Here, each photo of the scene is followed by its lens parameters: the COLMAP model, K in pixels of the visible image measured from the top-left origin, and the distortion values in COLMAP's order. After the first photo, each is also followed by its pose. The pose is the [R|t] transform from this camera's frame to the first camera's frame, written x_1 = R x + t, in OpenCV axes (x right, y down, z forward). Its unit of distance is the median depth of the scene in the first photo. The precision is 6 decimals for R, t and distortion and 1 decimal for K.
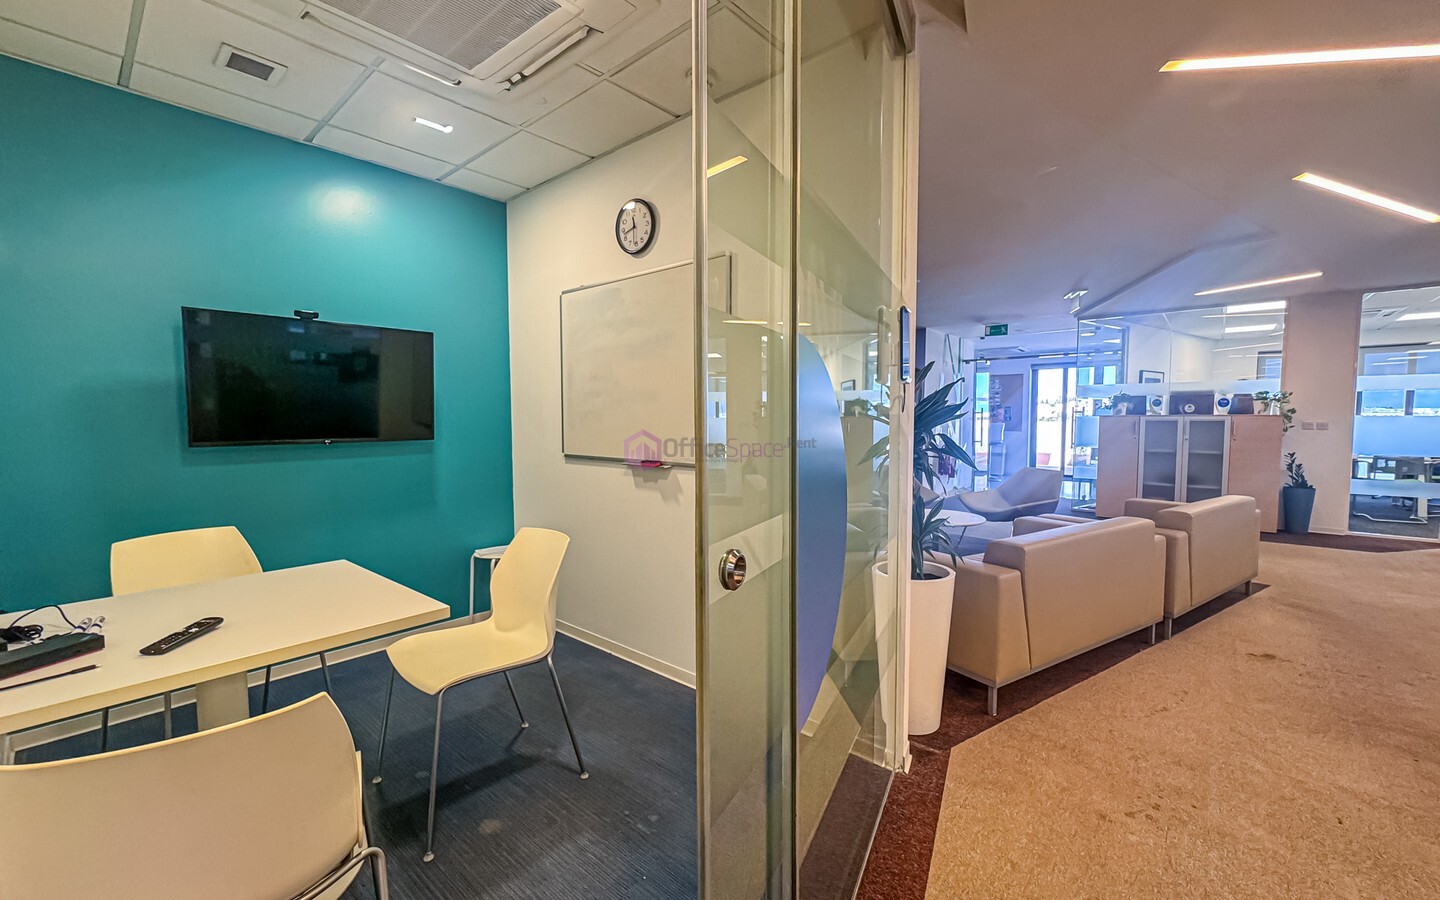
lens RADIAL K [[576.4, 0, 725.5], [0, 576.4, 451.2], [0, 0, 1]] dist [-0.002221, 0.000246]
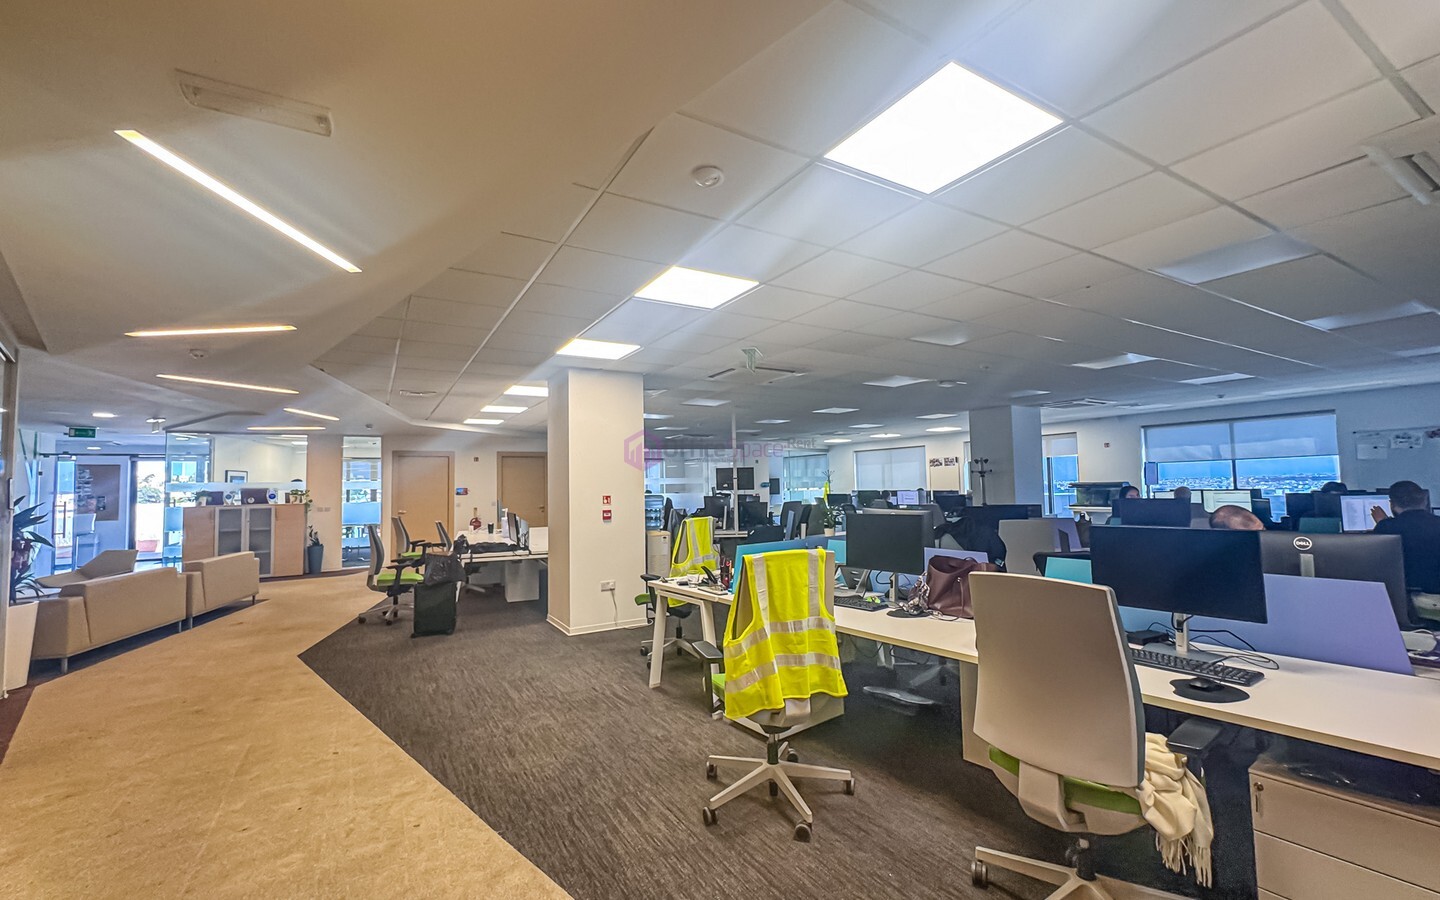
lens RADIAL K [[596.3, 0, 718.8], [0, 596.3, 455.6], [0, 0, 1]] dist [-0.001897, -0.000091]
pose [[0.320753, 0.044669, 0.946109, -0.269581], [0.073942, 0.994658, -0.072029, 0.011051], [-0.944272, 0.093061, 0.315737, -0.635052]]
